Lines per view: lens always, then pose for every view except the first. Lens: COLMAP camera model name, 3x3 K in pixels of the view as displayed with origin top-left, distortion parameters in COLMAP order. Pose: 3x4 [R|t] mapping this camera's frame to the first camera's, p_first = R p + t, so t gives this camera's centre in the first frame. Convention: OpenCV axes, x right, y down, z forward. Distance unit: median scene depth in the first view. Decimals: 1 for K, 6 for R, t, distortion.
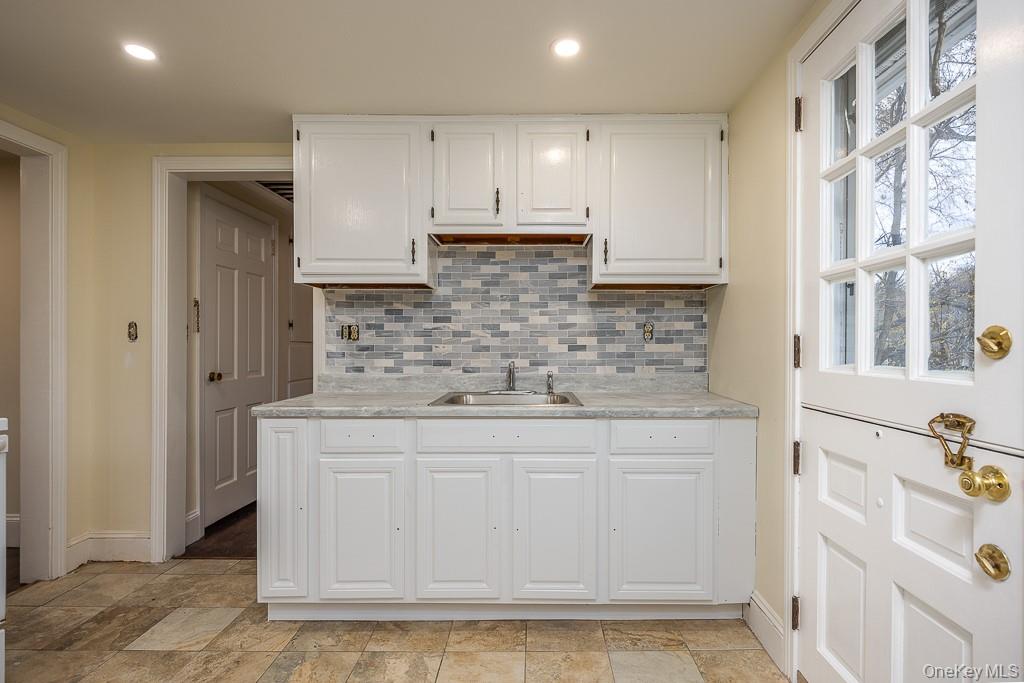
lens RADIAL K [[492.4, 0, 529.5], [0, 492.4, 346.1], [0, 0, 1]] dist [-0.000039, 0.000035]
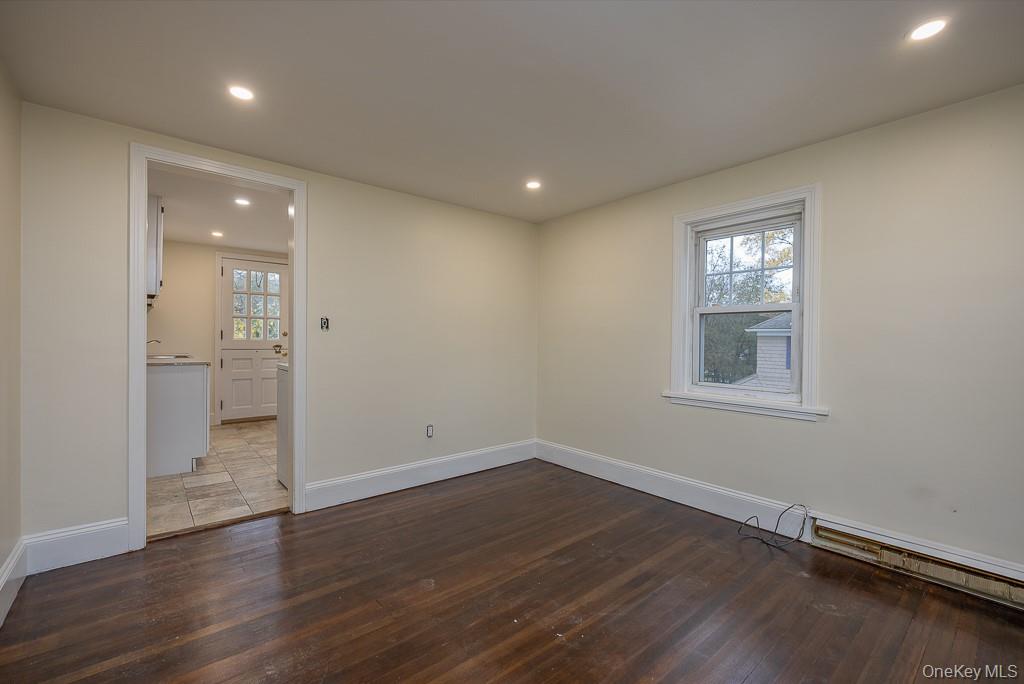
lens RADIAL K [[429.0, 0, 512.0], [0, 429.0, 342.0], [0, 0, 1]] dist [-0.000387, -0.000046]
pose [[-0.650440, -0.027893, 0.759045, -2.360770], [-0.028601, 0.999516, 0.012222, -0.024004], [-0.759019, -0.013760, -0.650923, 1.028948]]
